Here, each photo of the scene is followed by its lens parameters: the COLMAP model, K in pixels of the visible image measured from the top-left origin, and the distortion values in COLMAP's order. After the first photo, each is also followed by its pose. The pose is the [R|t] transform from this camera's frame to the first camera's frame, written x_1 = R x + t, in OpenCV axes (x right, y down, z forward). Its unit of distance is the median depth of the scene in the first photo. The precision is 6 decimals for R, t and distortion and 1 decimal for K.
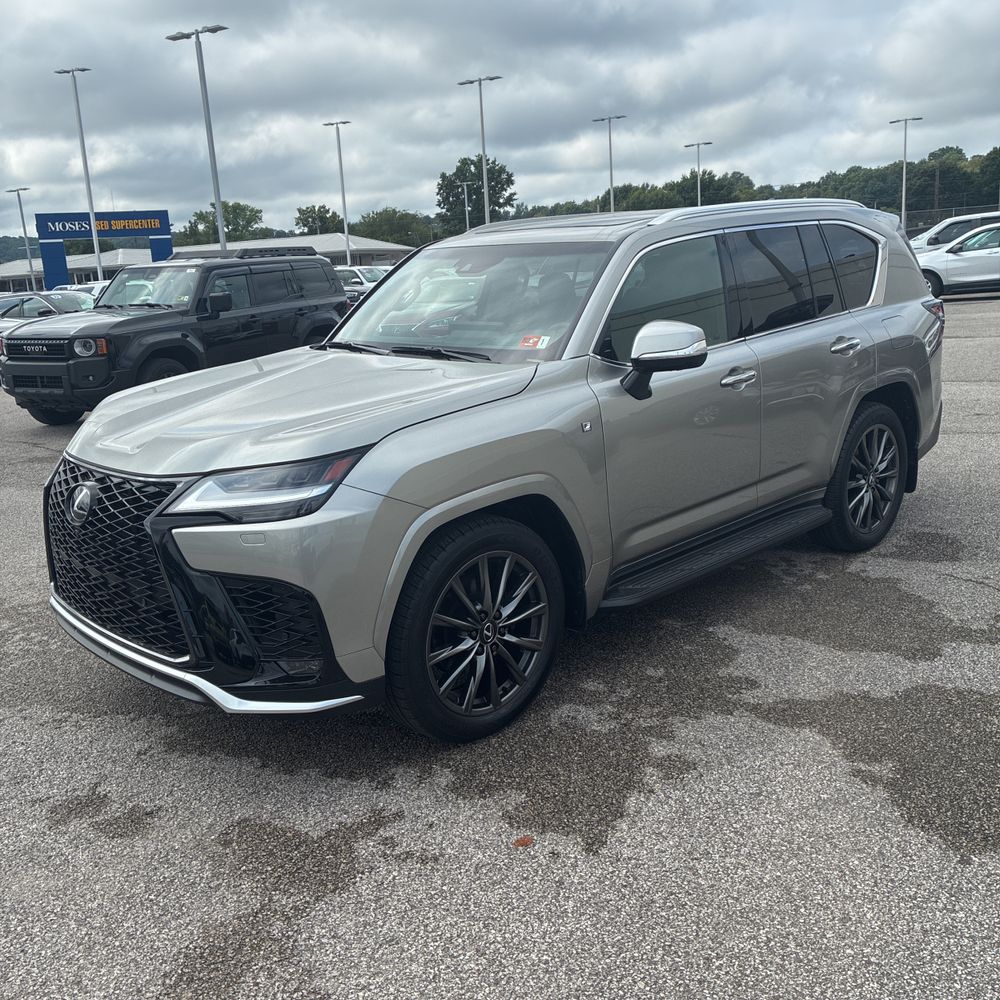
lens RADIAL K [[1006.9, 0, 497.5], [0, 1006.9, 501.4], [0, 0, 1]] dist [0.034287, -0.011538]
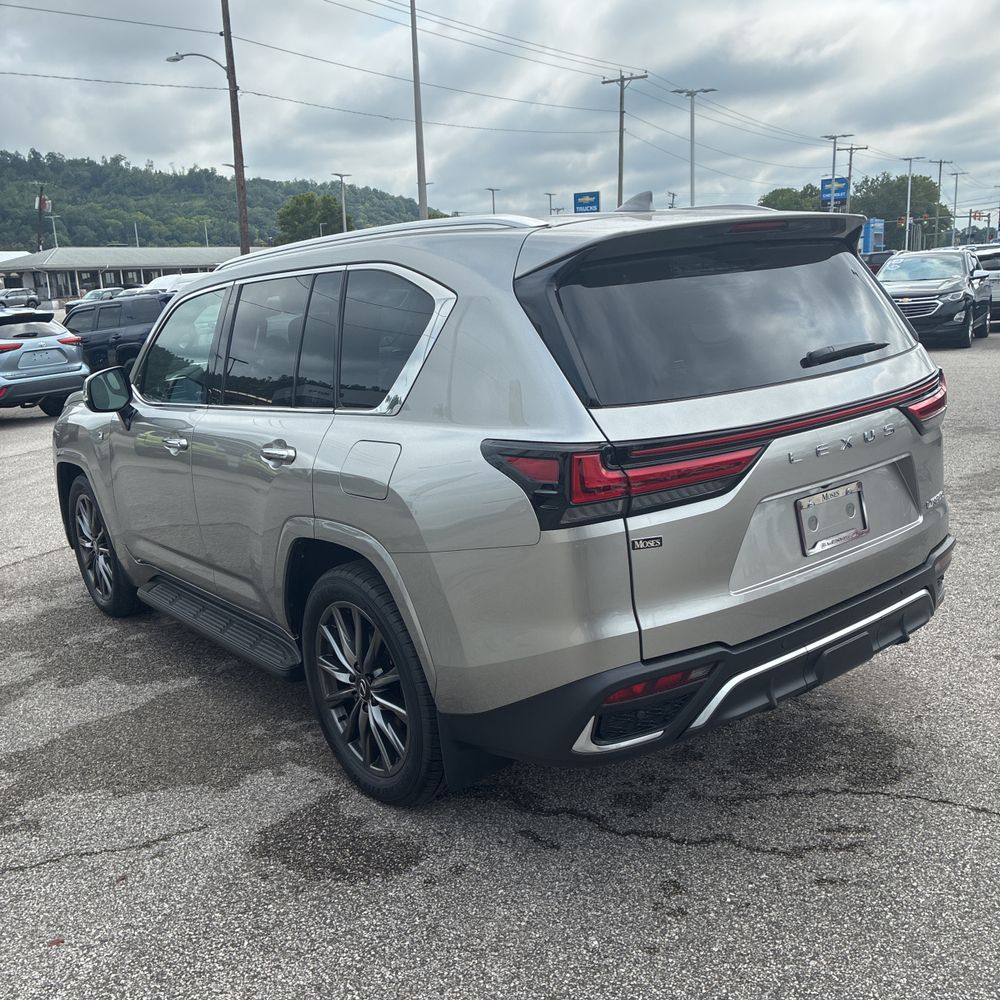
lens RADIAL K [[1006.9, 0, 497.5], [0, 1006.9, 501.4], [0, 0, 1]] dist [0.034287, -0.011538]
pose [[-0.093510, 0.279630, -0.955543, 1.205560], [-0.164166, 0.942281, 0.291815, -0.422079], [0.981991, 0.184155, -0.042207, 1.431401]]
